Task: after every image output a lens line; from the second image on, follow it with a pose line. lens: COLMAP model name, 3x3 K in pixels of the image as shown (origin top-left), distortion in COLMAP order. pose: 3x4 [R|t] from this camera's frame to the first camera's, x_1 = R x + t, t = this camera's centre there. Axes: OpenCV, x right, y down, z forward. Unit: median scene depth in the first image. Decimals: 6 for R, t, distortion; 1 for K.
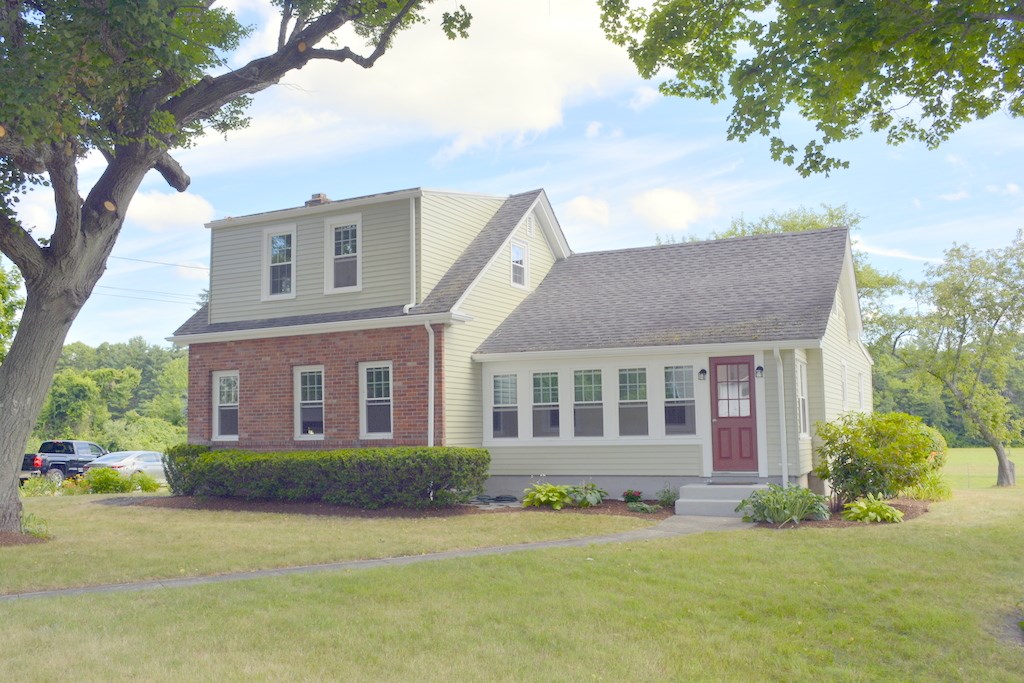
lens RADIAL K [[917.9, 0, 512.0], [0, 917.9, 343.6], [0, 0, 1]] dist [-0.000660, -0.015022]
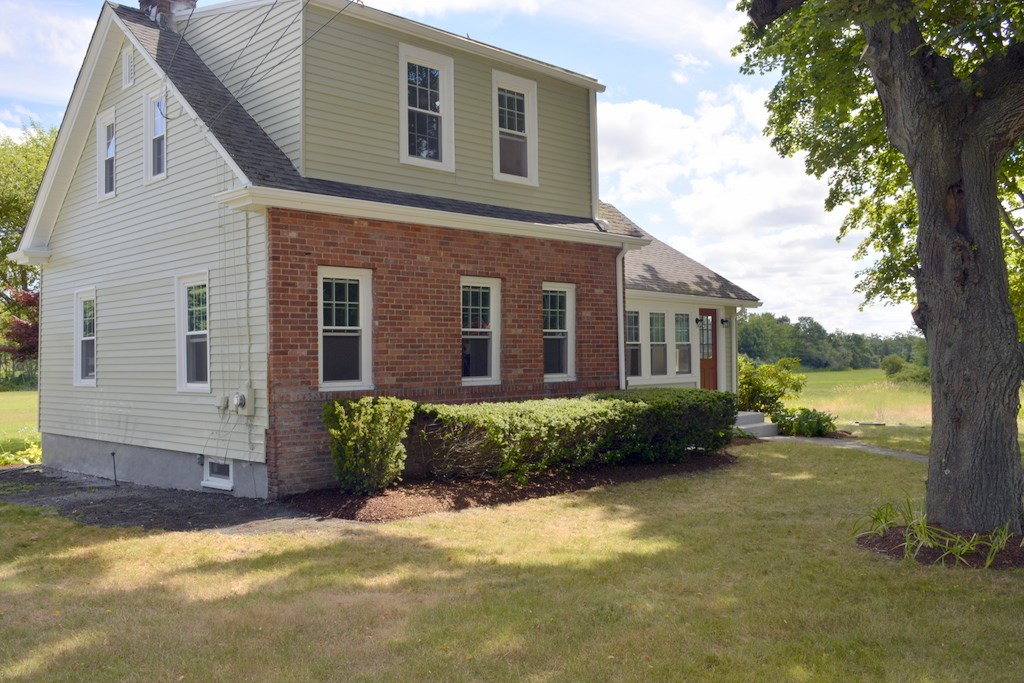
lens RADIAL K [[917.9, 0, 515.2], [0, 917.9, 339.4], [0, 0, 1]] dist [-0.000660, -0.015022]
pose [[0.305477, 0.030633, 0.951707, -0.924195], [-0.082528, 0.996573, -0.005588, 0.076672], [-0.948616, -0.076836, 0.306958, 0.811294]]
